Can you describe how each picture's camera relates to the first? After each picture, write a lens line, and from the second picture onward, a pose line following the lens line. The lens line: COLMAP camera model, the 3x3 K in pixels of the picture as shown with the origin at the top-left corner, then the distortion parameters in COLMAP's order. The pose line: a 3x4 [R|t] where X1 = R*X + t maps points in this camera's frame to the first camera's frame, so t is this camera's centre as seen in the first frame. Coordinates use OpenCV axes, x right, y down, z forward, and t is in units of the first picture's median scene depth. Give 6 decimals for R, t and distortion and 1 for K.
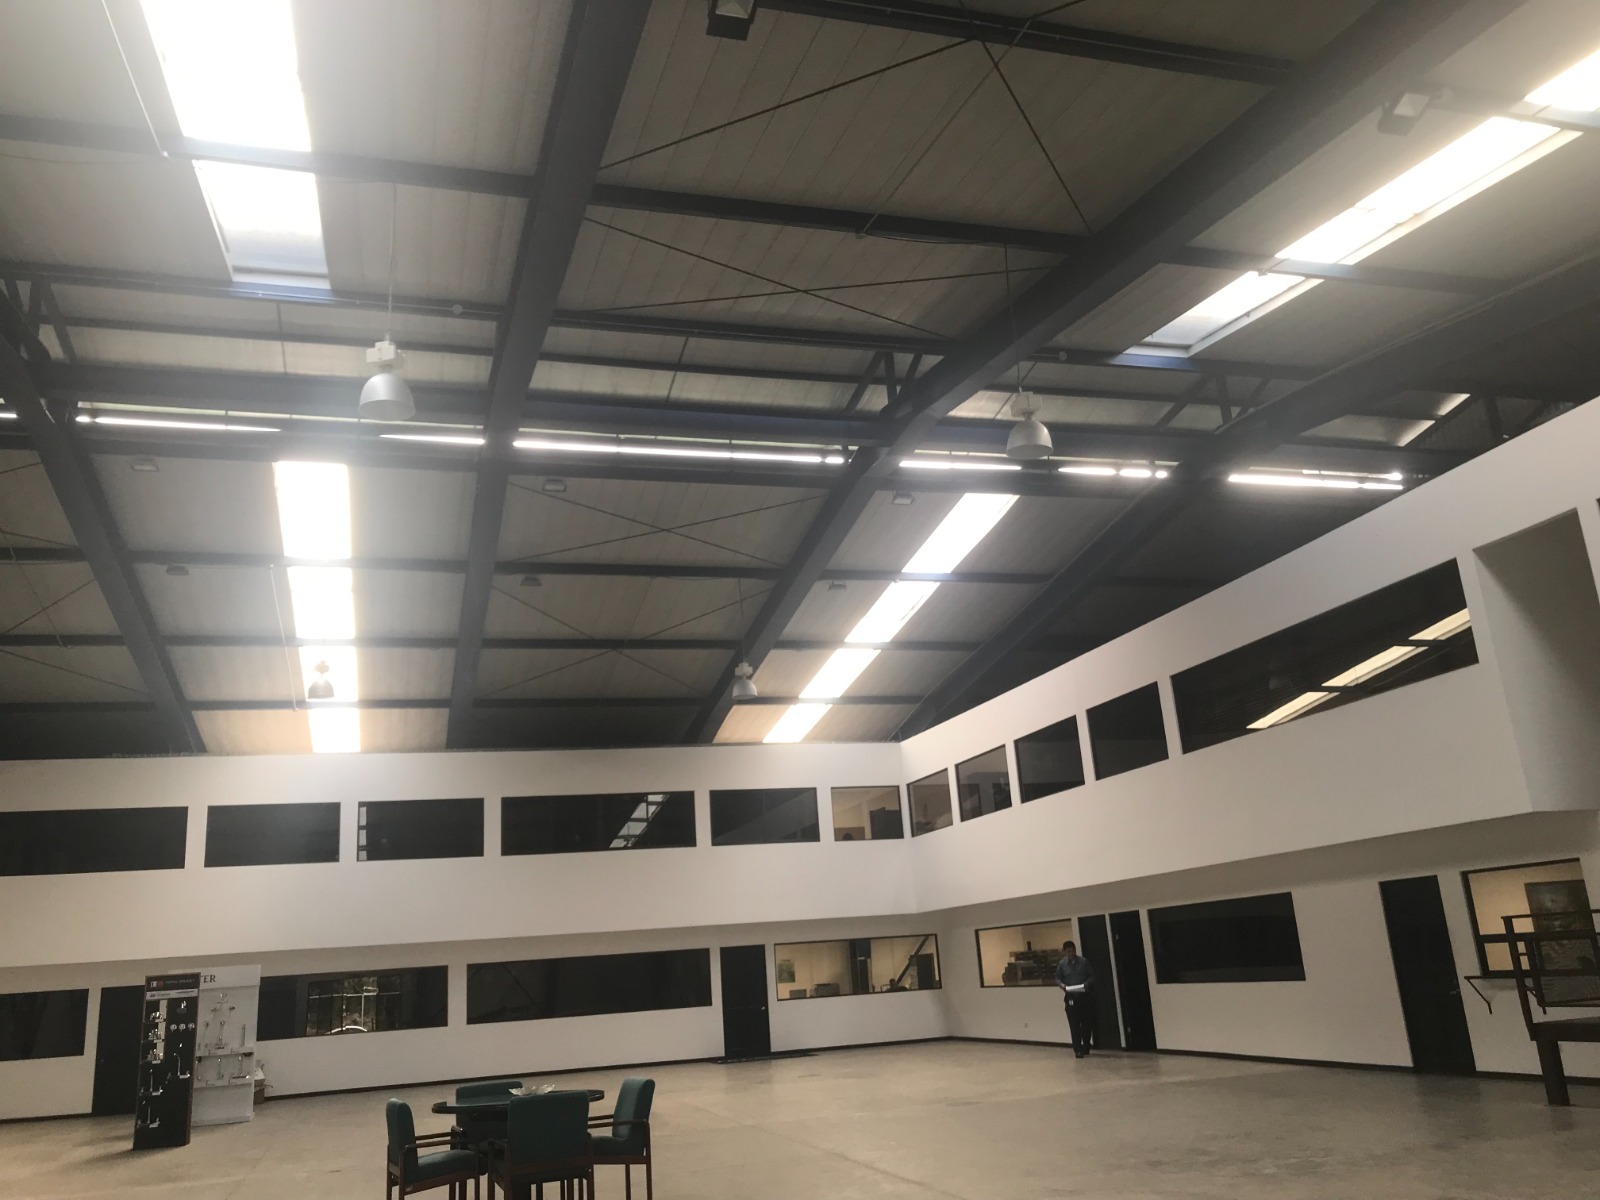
lens RADIAL K [[1297.2, 0, 794.5], [0, 1297.2, 593.8], [0, 0, 1]] dist [0.058553, -0.098492]
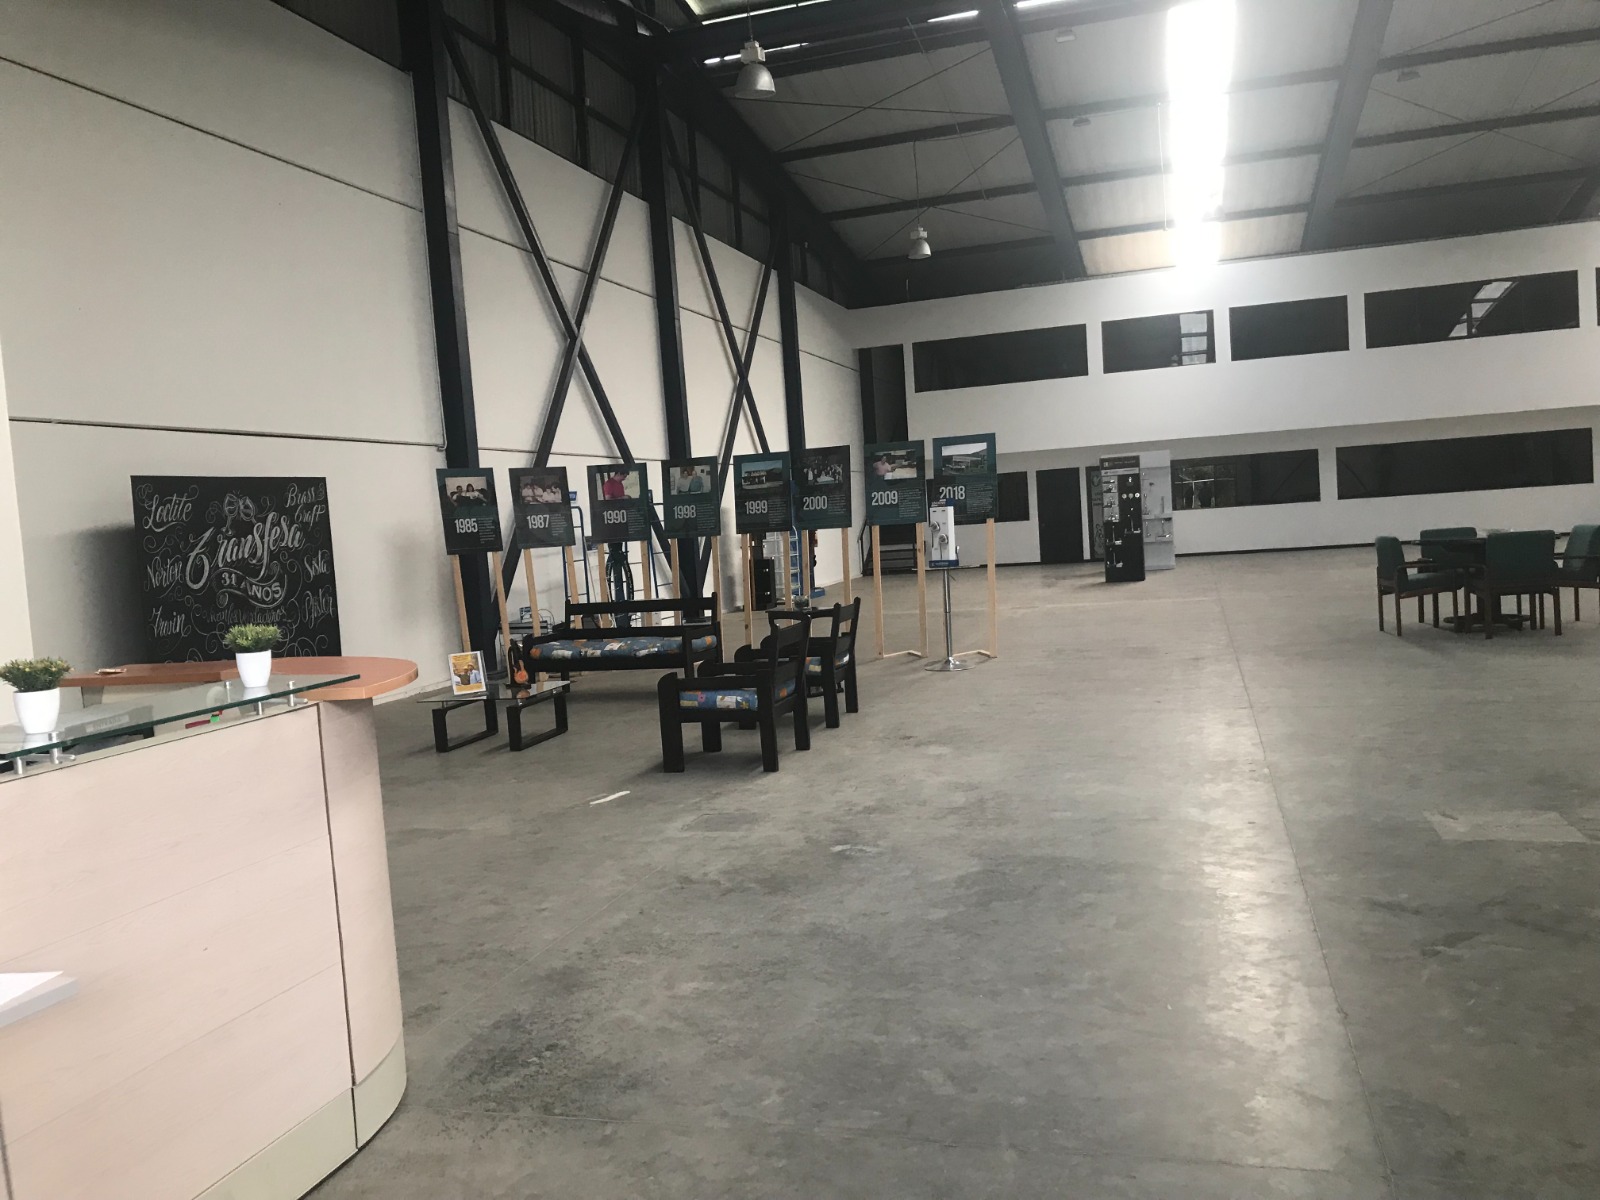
lens RADIAL K [[1297.2, 0, 794.5], [0, 1297.2, 593.8], [0, 0, 1]] dist [0.058553, -0.098492]
pose [[0.838186, 0.041685, -0.543789, -0.030308], [0.163701, 0.931870, 0.323760, -0.036272], [0.520237, -0.360390, 0.774256, -0.147965]]
